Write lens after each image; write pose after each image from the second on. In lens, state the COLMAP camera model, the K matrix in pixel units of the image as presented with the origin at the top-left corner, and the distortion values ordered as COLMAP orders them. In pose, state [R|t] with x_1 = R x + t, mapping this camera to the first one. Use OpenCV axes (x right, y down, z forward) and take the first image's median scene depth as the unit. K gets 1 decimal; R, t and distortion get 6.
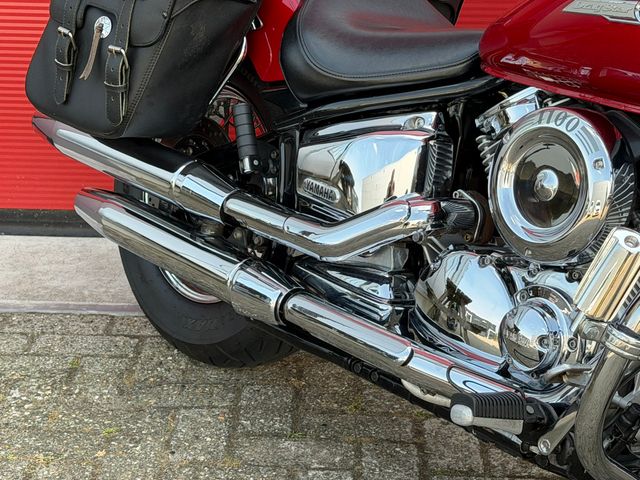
lens RADIAL K [[1465.3, 0, 319.0], [0, 1465.3, 258.3], [0, 0, 1]] dist [0.132578, 0.150677]
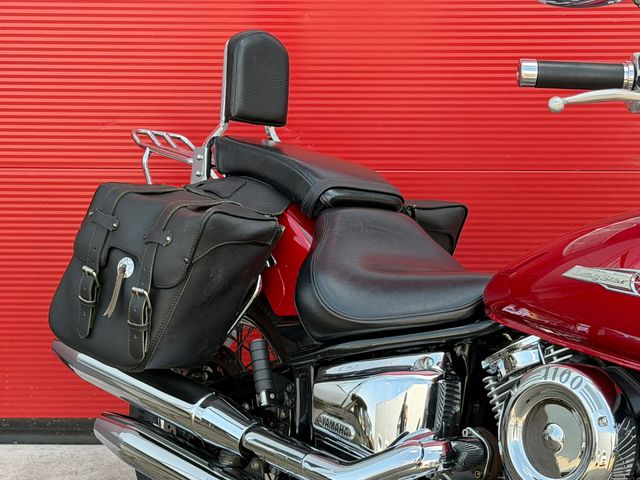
lens RADIAL K [[1477.5, 0, 319.0], [0, 1477.5, 254.8], [0, 0, 1]] dist [0.133858, 0.185160]
pose [[0.999808, -0.013684, 0.014044, -0.024439], [0.014943, 0.995478, -0.093810, -0.069986], [-0.012697, 0.094002, 0.995491, -0.070229]]
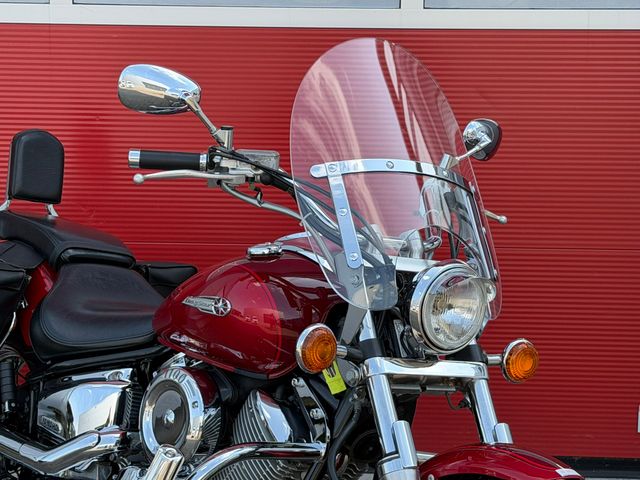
lens RADIAL K [[1477.5, 0, 319.0], [0, 1477.5, 254.8], [0, 0, 1]] dist [0.133858, 0.185160]
pose [[0.999993, -0.001490, 0.003475, 0.253704], [0.002043, 0.986303, -0.164929, 0.028608], [-0.003181, 0.164935, 0.986299, -0.427946]]
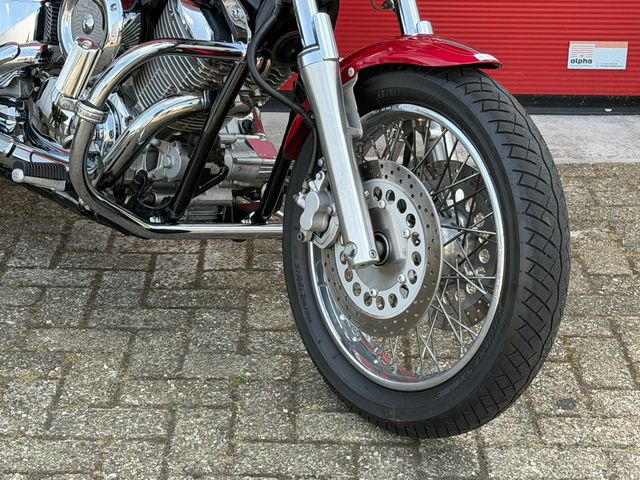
lens RADIAL K [[1477.5, 0, 319.0], [0, 1477.5, 254.8], [0, 0, 1]] dist [0.133858, 0.185160]
pose [[0.999236, -0.008644, 0.038126, 0.273861], [0.007379, 0.999422, 0.033199, 0.110878], [-0.038391, -0.032893, 0.998721, -0.413224]]
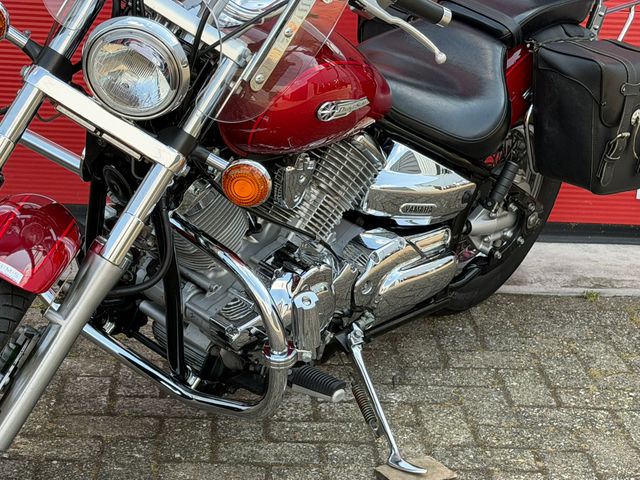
lens RADIAL K [[1477.5, 0, 319.0], [0, 1477.5, 254.8], [0, 0, 1]] dist [0.133858, 0.185160]
pose [[0.995482, 0.013300, 0.094015, 0.086456], [-0.009488, 0.999119, -0.040883, 0.091762], [-0.094476, 0.039806, 0.994731, -0.371056]]
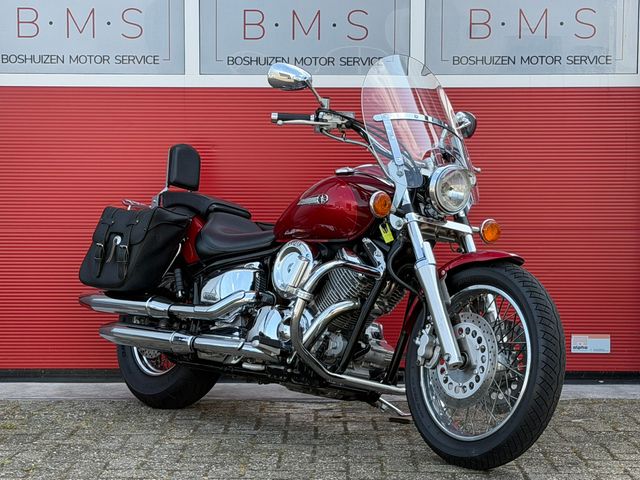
lens RADIAL K [[1477.5, 0, 319.0], [0, 1477.5, 254.8], [0, 0, 1]] dist [0.133858, 0.185160]
pose [[0.999749, -0.008363, 0.020796, 0.125988], [0.014271, 0.952940, -0.302822, 0.608231], [-0.017285, 0.303043, 0.952820, -1.270008]]
